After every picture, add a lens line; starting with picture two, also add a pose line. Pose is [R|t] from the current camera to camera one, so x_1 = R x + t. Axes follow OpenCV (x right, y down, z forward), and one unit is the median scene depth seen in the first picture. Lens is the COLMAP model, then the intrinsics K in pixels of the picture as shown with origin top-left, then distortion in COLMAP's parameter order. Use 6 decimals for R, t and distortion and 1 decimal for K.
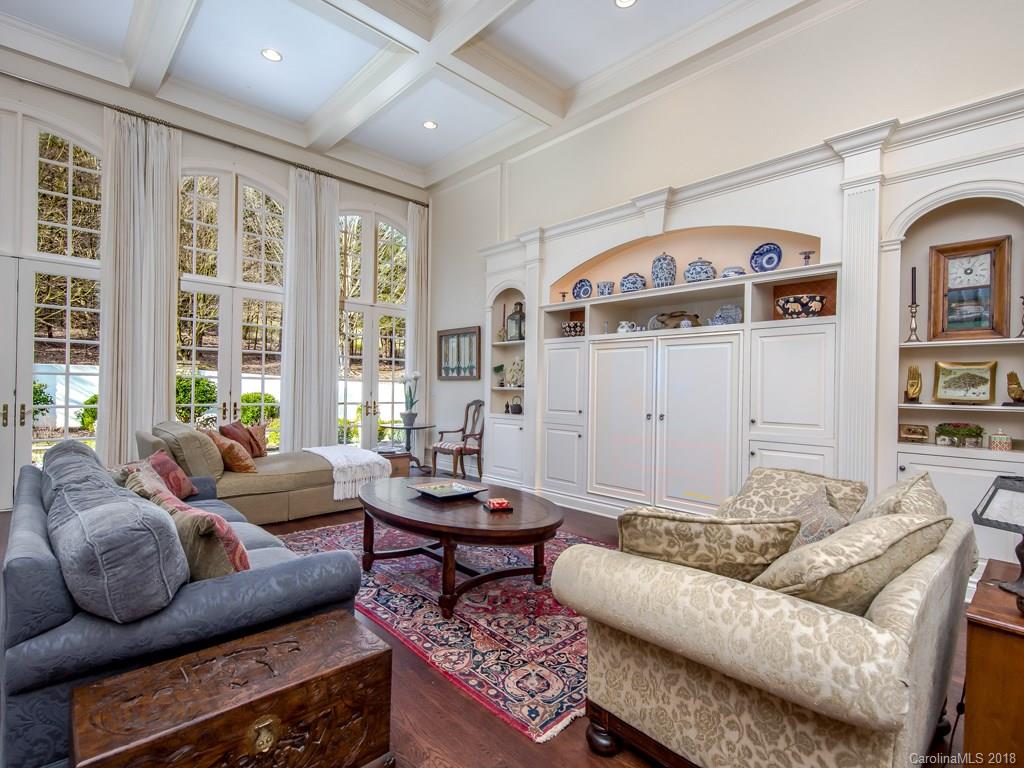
lens RADIAL K [[520.8, 0, 514.5], [0, 520.8, 380.8], [0, 0, 1]] dist [0.001718, 0.002112]
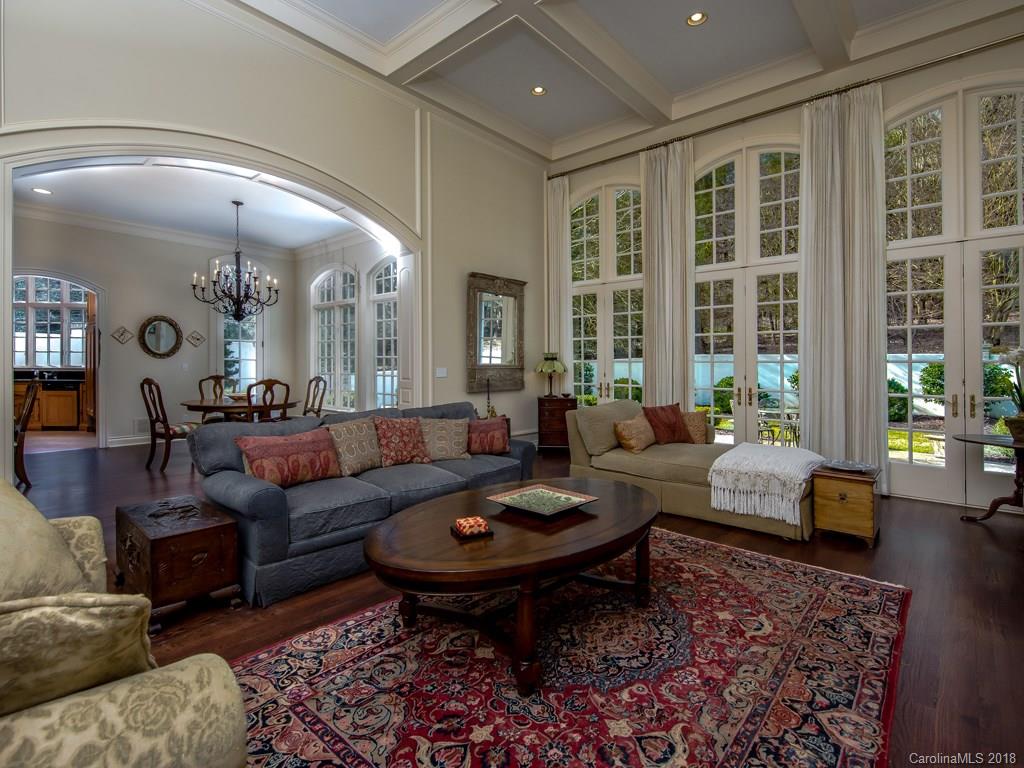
lens RADIAL K [[482.1, 0, 500.9], [0, 482.1, 369.0], [0, 0, 1]] dist [-0.003085, -0.001017]
pose [[0.079209, -0.007475, -0.996830, 0.714704], [0.005487, 0.999960, -0.007062, 0.025814], [0.996843, -0.004911, 0.079247, 1.114072]]
